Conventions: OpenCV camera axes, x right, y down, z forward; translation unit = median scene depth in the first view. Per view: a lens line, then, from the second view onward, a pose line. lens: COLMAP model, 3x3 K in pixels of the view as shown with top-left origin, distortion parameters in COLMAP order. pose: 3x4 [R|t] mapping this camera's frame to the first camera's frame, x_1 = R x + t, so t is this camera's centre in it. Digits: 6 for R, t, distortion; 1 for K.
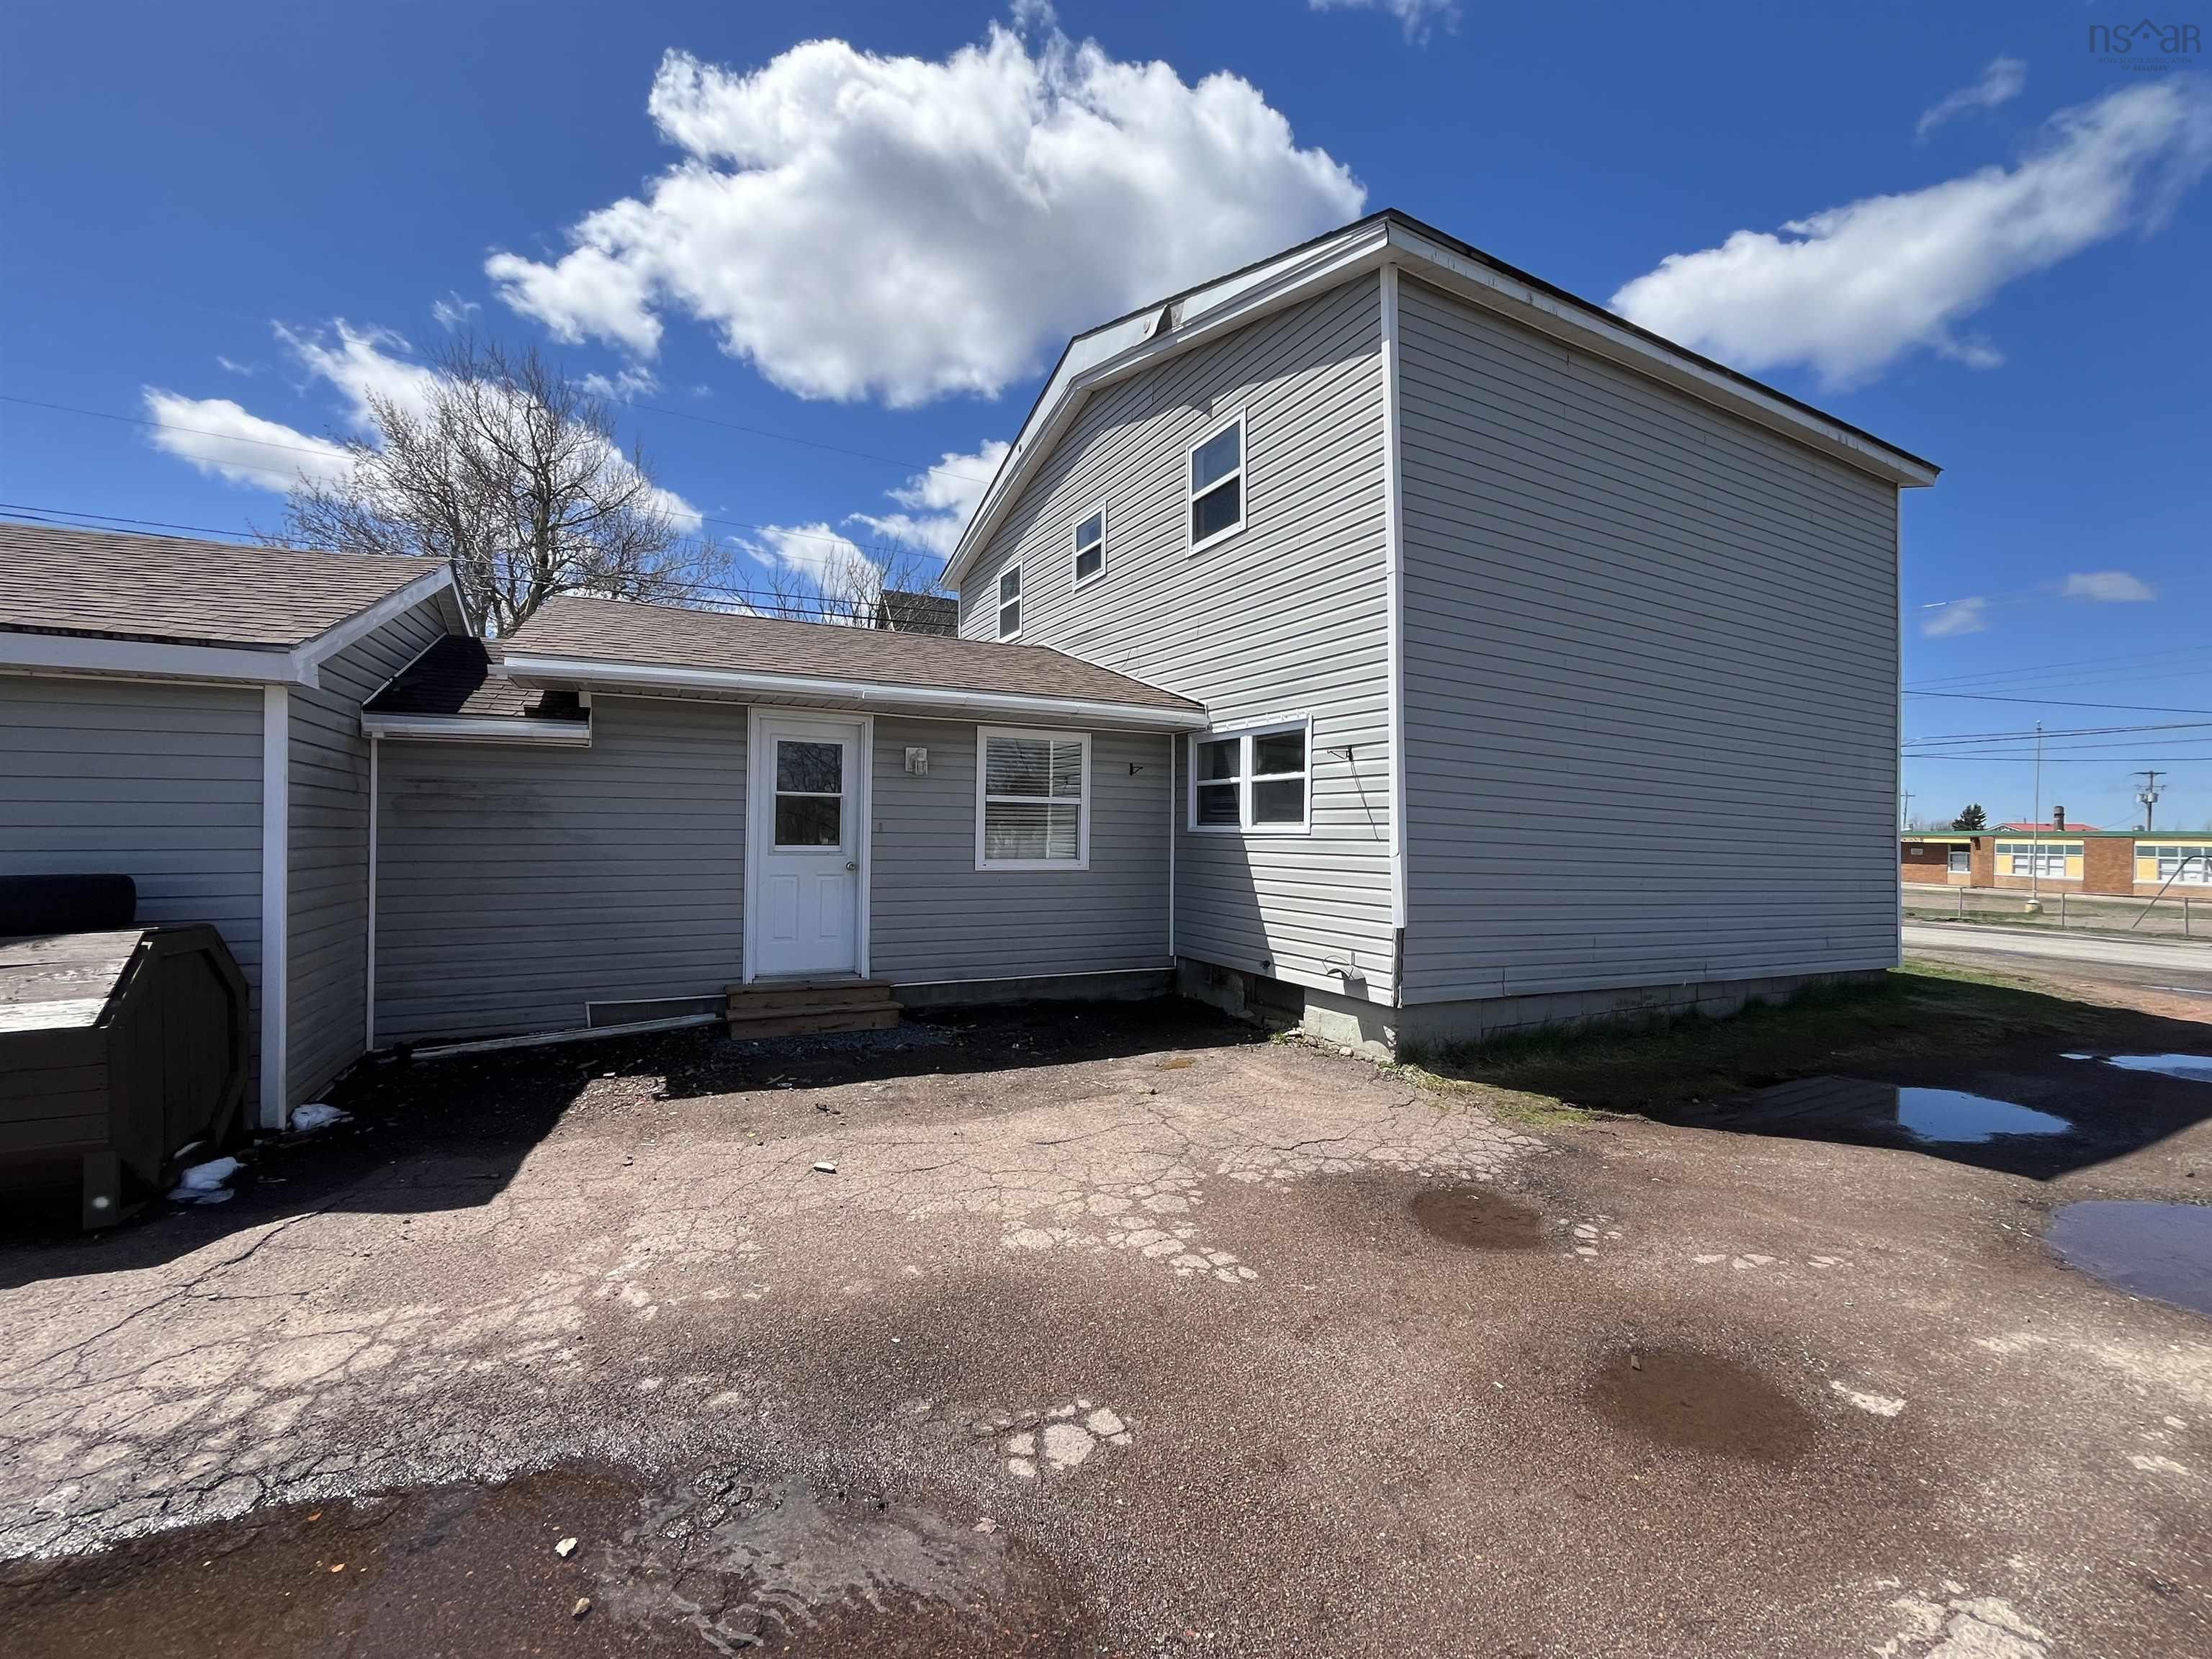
lens RADIAL K [[917.8, 0, 1104.1], [0, 917.8, 822.4], [0, 0, 1]] dist [0.001016, 0.000154]
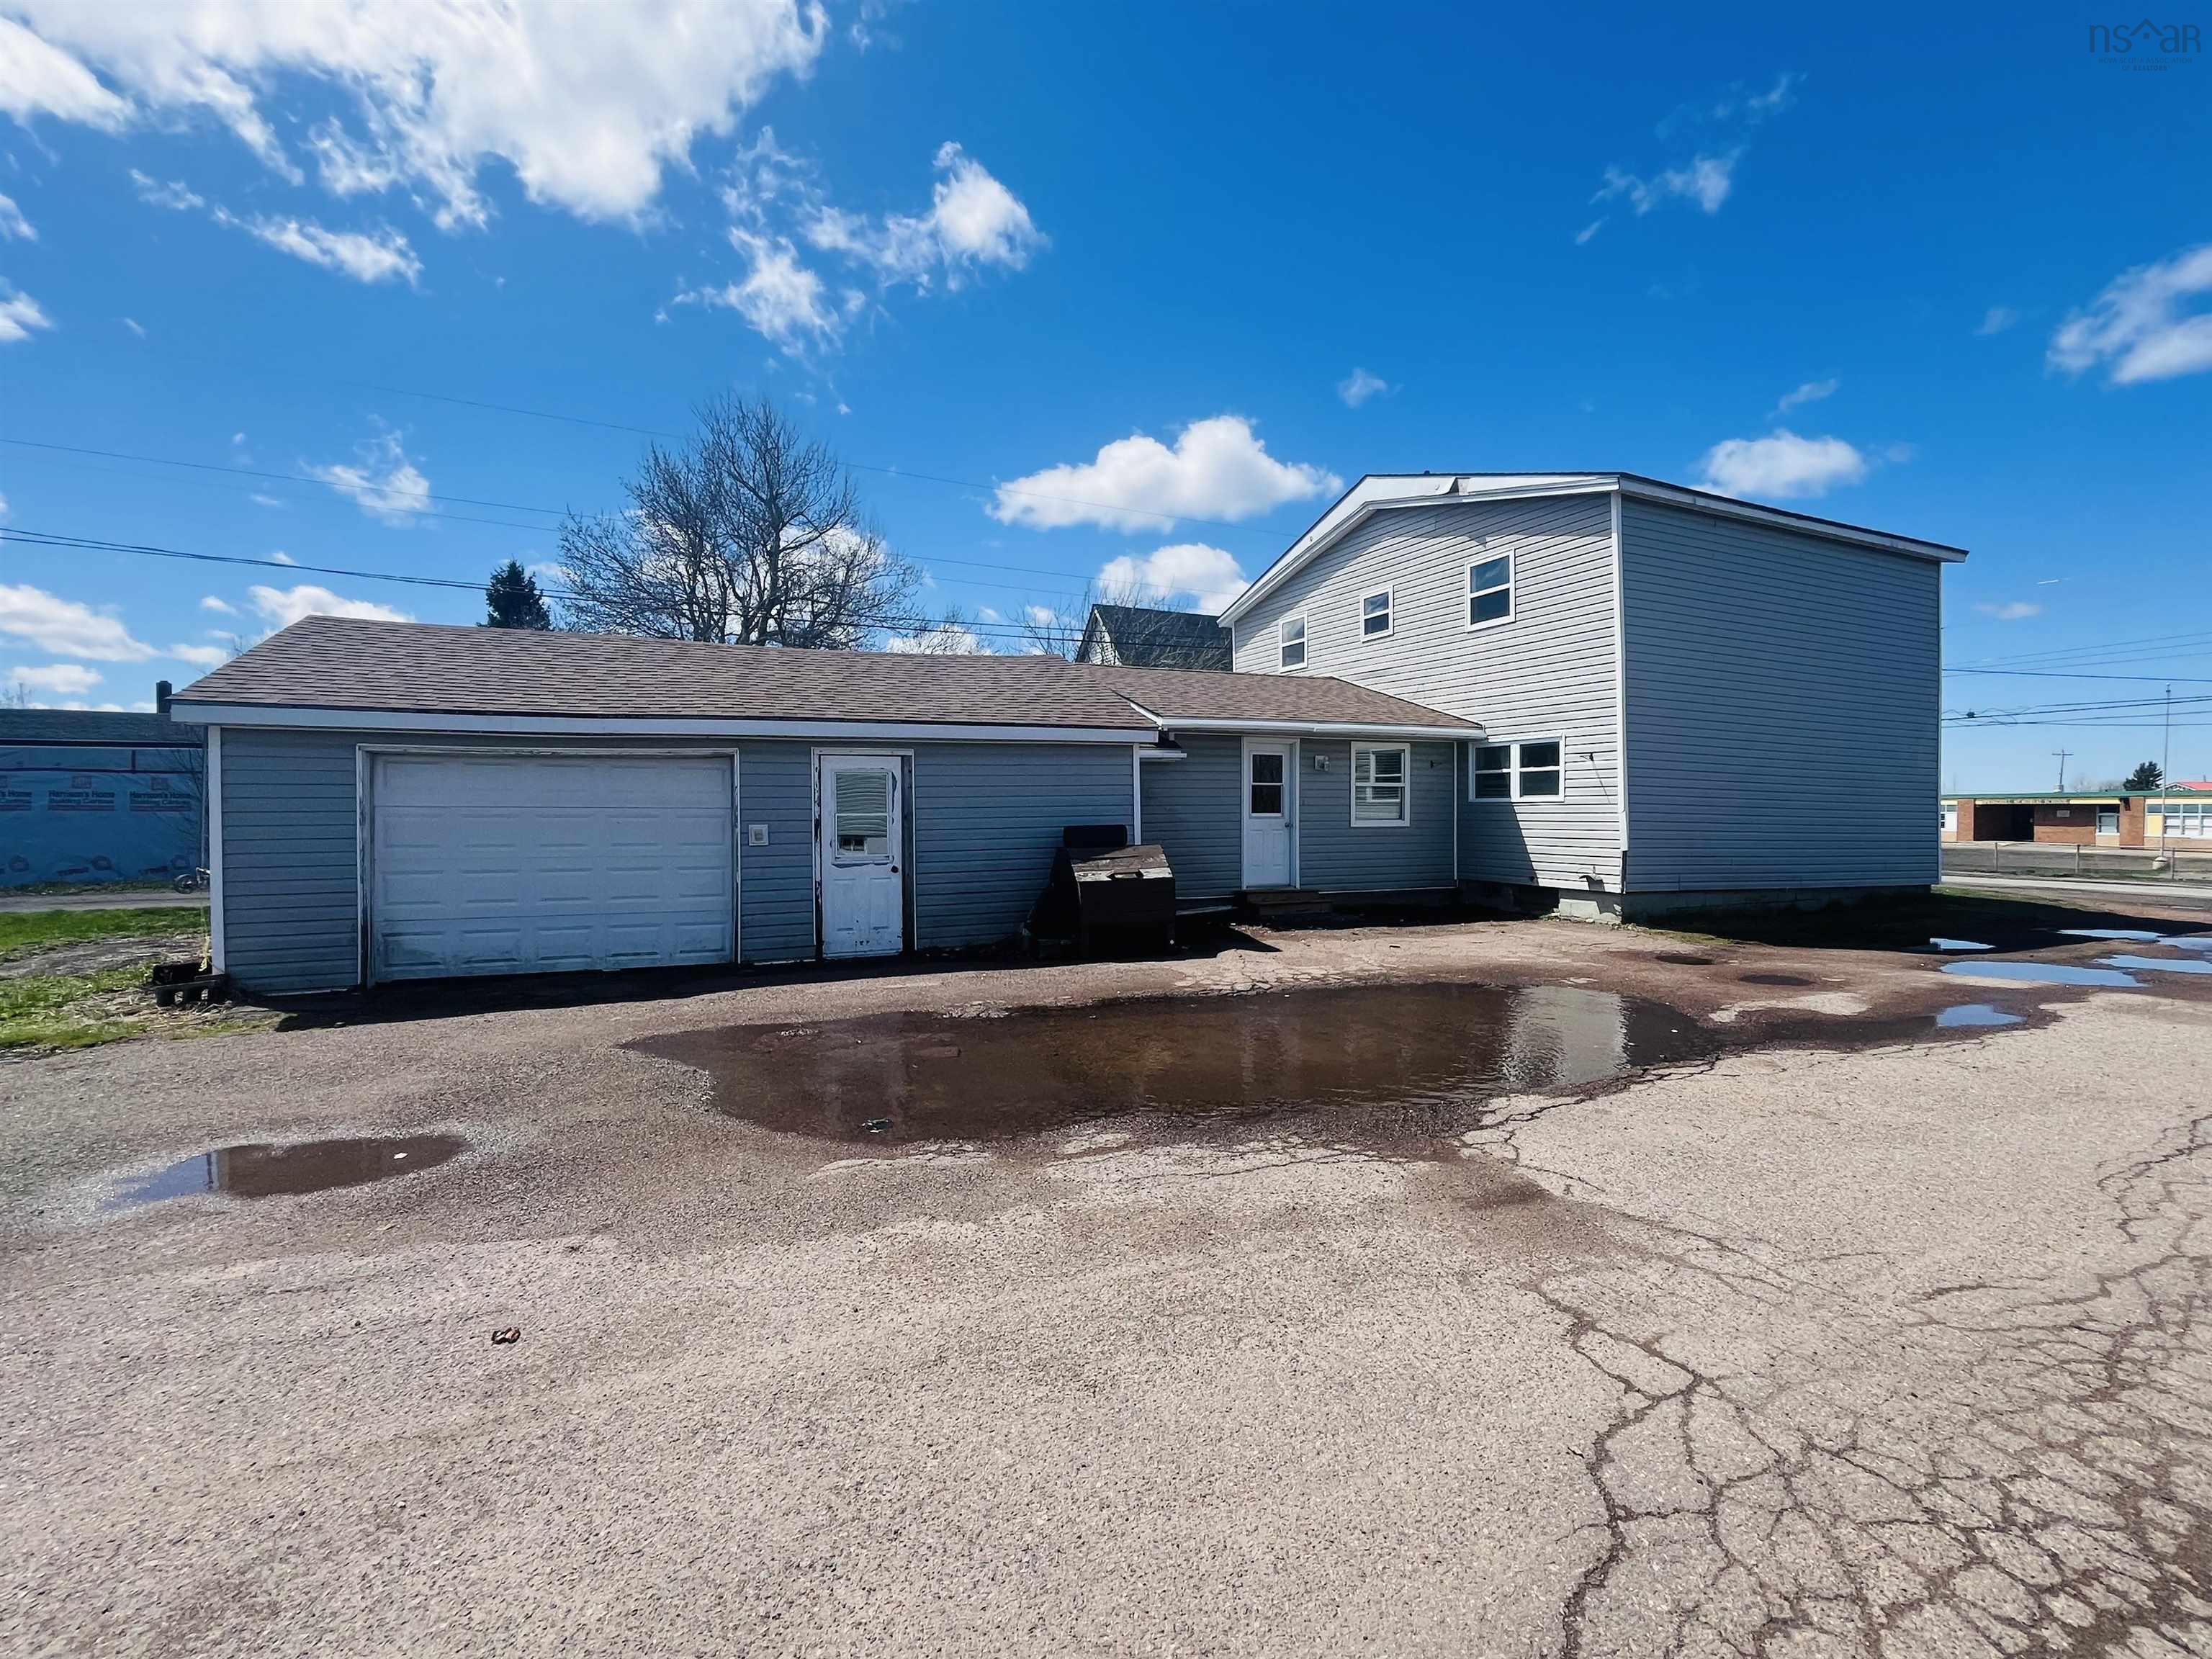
lens RADIAL K [[984.9, 0, 1095.2], [0, 984.9, 827.2], [0, 0, 1]] dist [0.001502, 0.000085]
pose [[0.997503, -0.015385, -0.068928, -0.496700], [0.017366, 0.999450, 0.028234, -0.007060], [0.068455, -0.029361, 0.997222, -0.869204]]
